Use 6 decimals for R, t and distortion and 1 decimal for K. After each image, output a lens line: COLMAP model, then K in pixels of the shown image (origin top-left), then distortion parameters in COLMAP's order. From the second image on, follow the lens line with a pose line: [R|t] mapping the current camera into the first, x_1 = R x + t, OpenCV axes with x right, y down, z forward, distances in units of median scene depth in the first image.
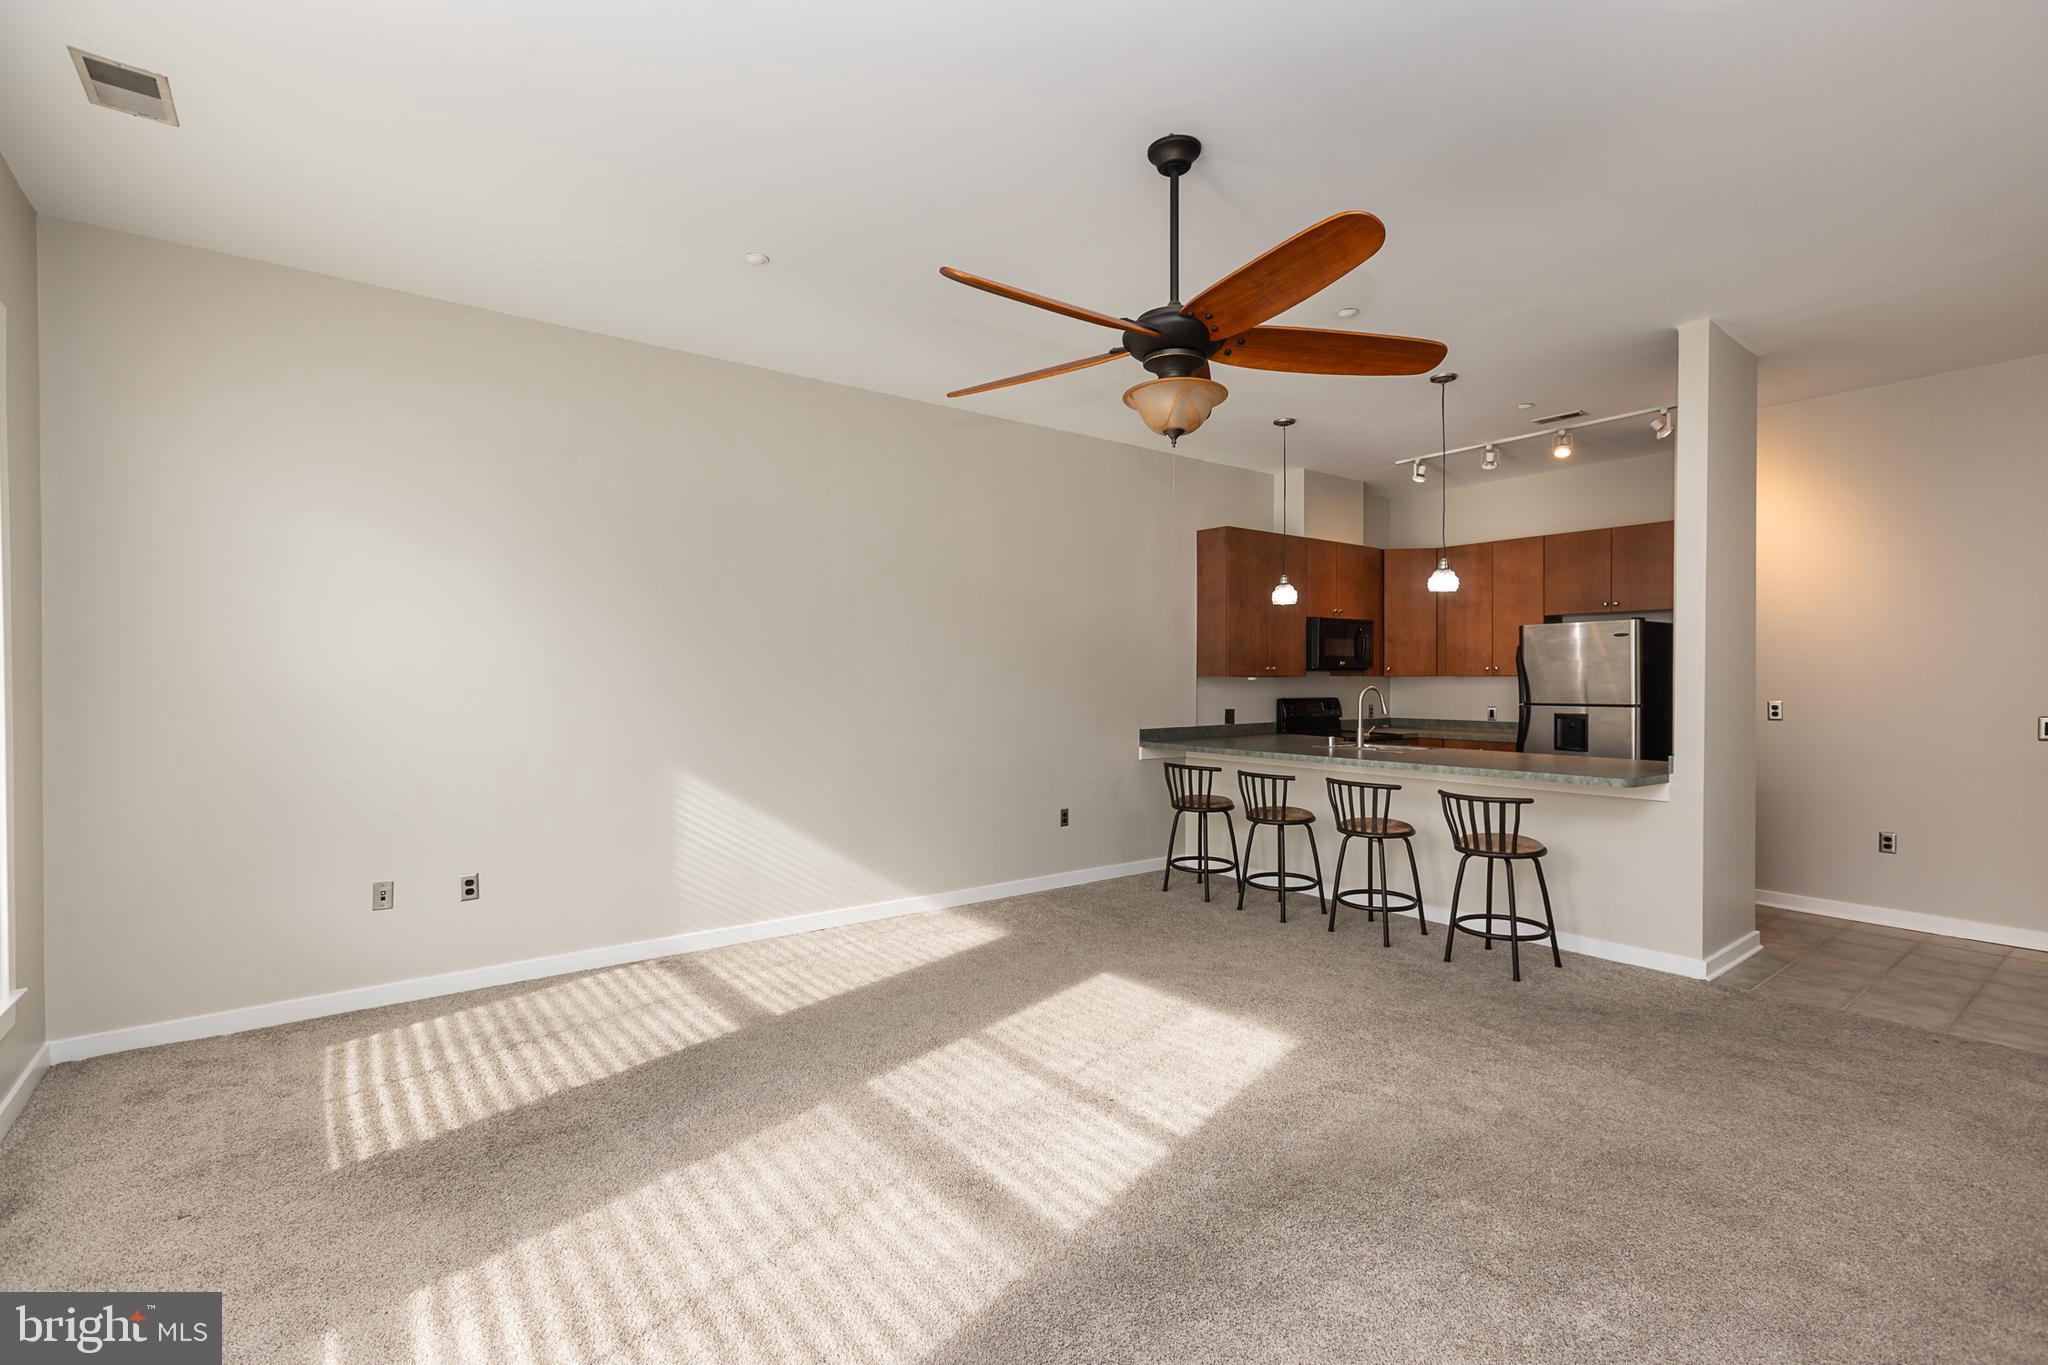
lens RADIAL K [[916.5, 0, 1017.2], [0, 916.5, 684.8], [0, 0, 1]] dist [0.000975, -0.000098]
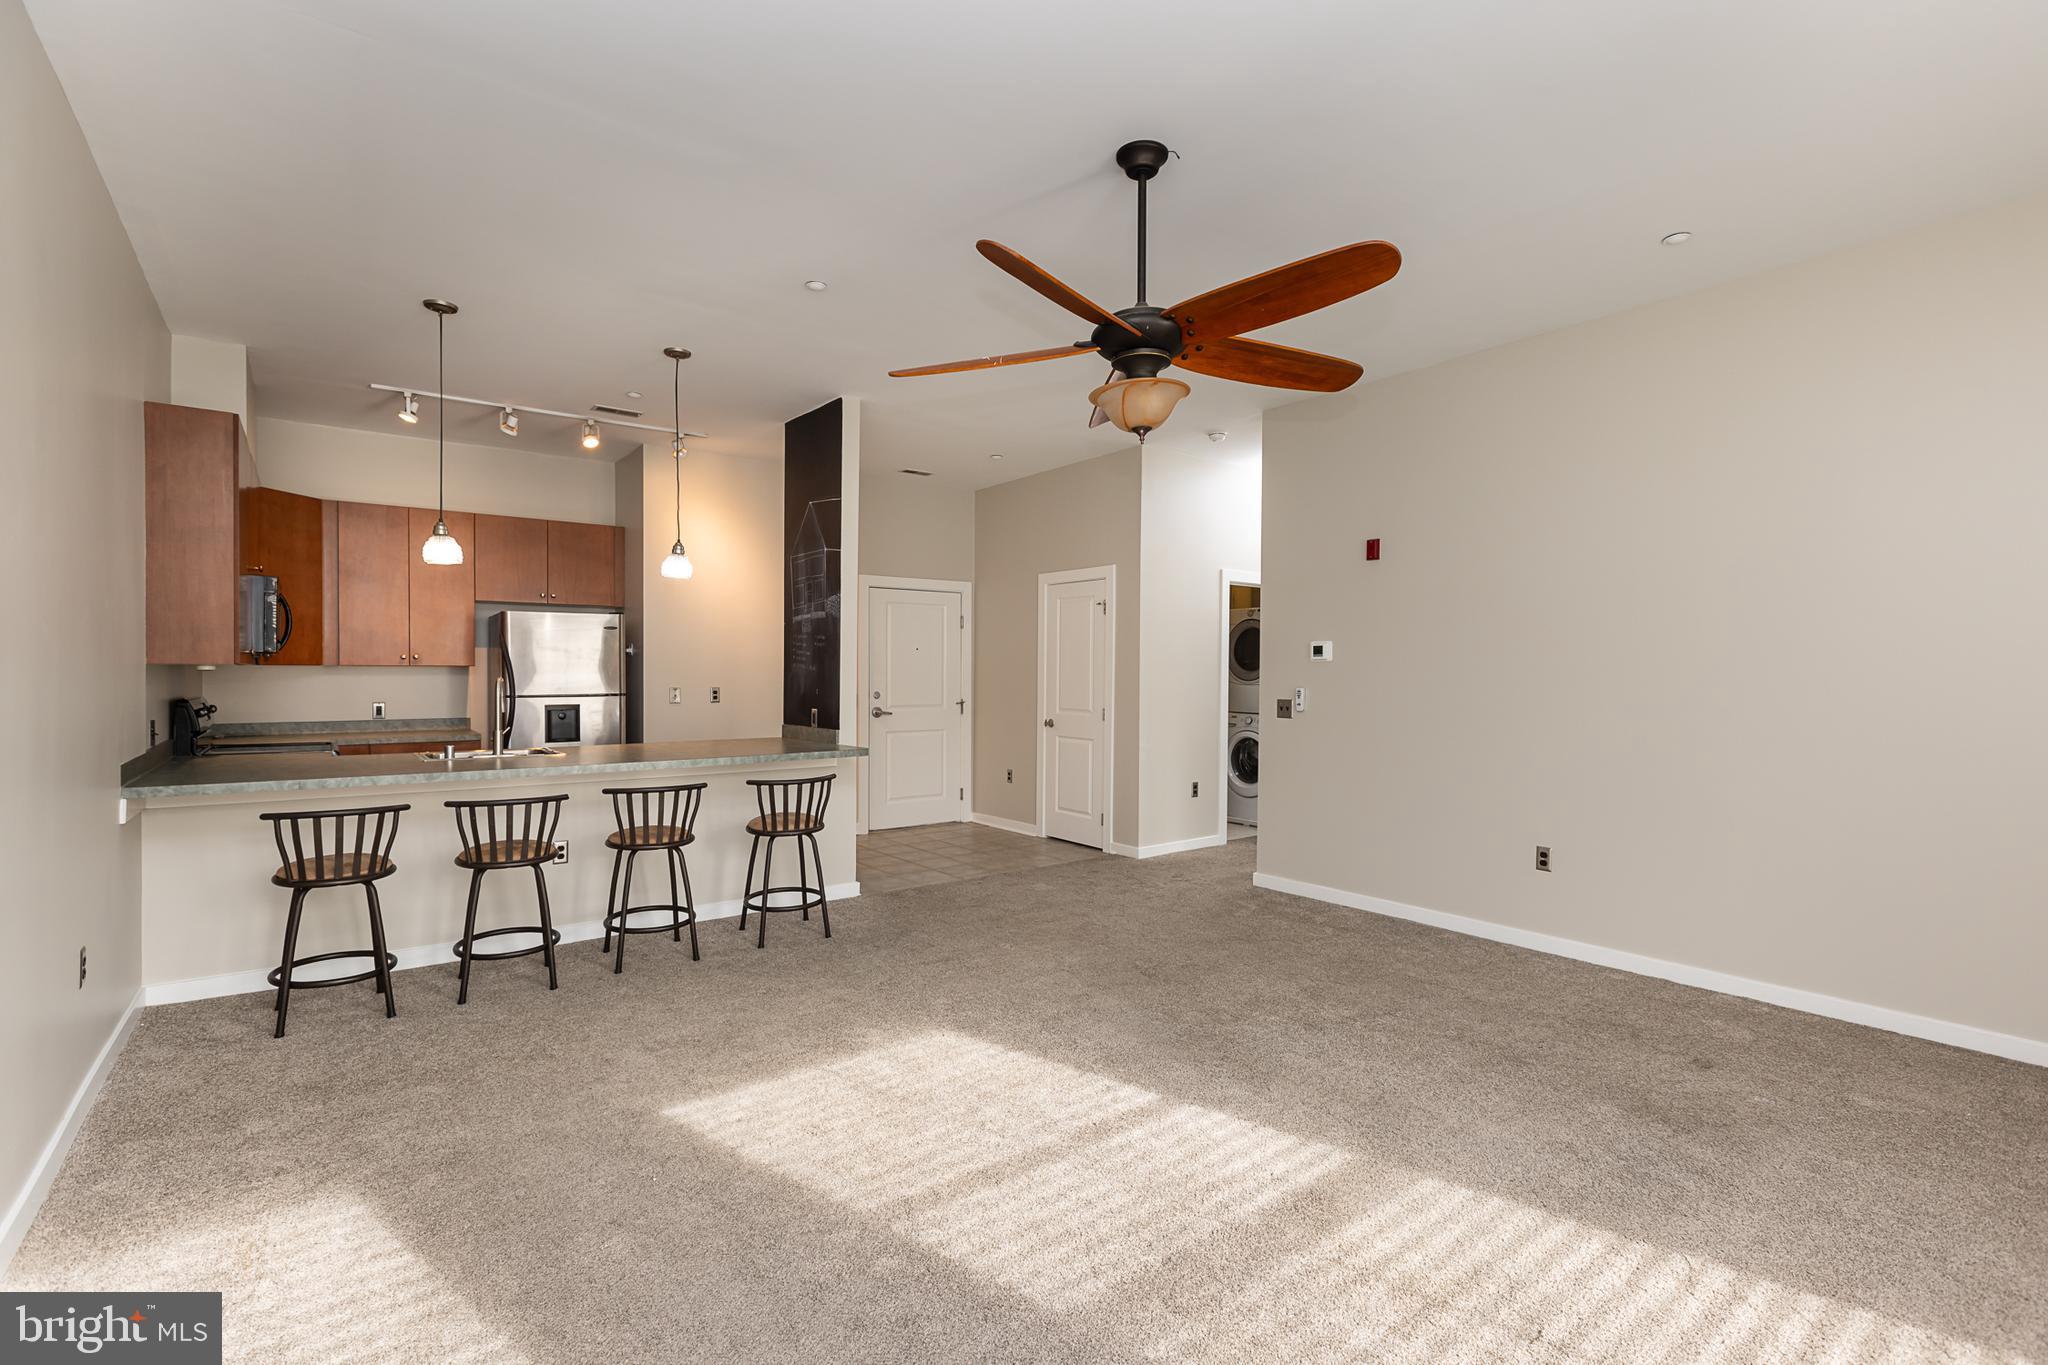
lens RADIAL K [[916.5, 0, 1017.2], [0, 916.5, 684.8], [0, 0, 1]] dist [0.000975, -0.000098]
pose [[0.007826, -0.012203, 0.999895, -0.379432], [0.002516, 0.999923, 0.012183, -0.000816], [-0.999966, 0.002420, 0.007856, 0.496798]]
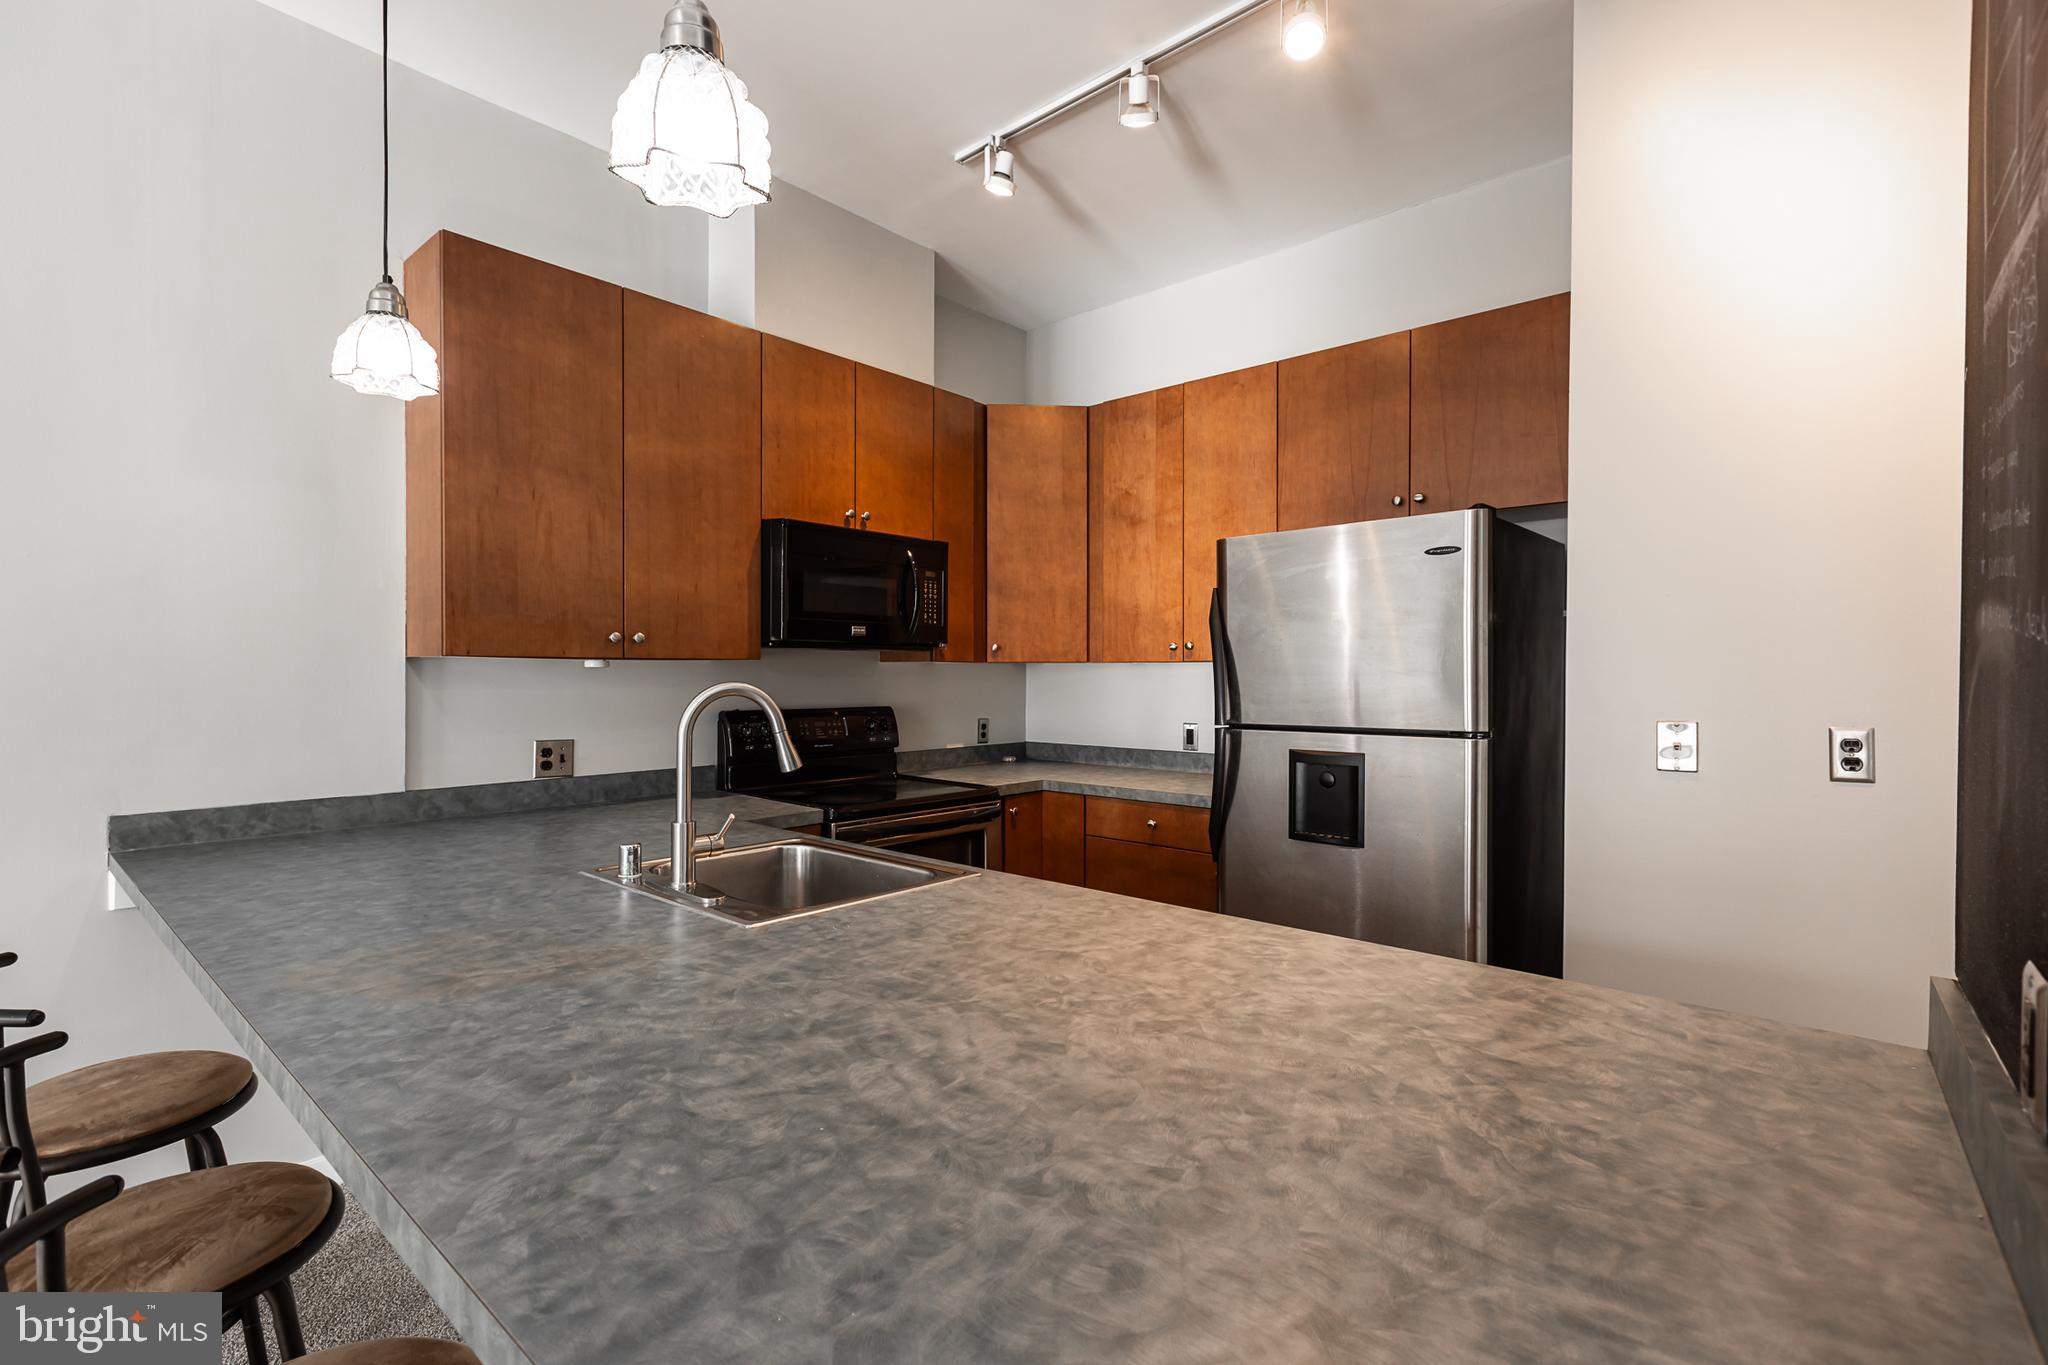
lens RADIAL K [[916.5, 0, 1017.2], [0, 916.5, 684.8], [0, 0, 1]] dist [0.000975, -0.000098]
pose [[0.979049, -0.000551, 0.203626, 0.387797], [-0.000552, 0.999985, 0.005360, 0.000179], [-0.203626, -0.005360, 0.979034, 0.630779]]
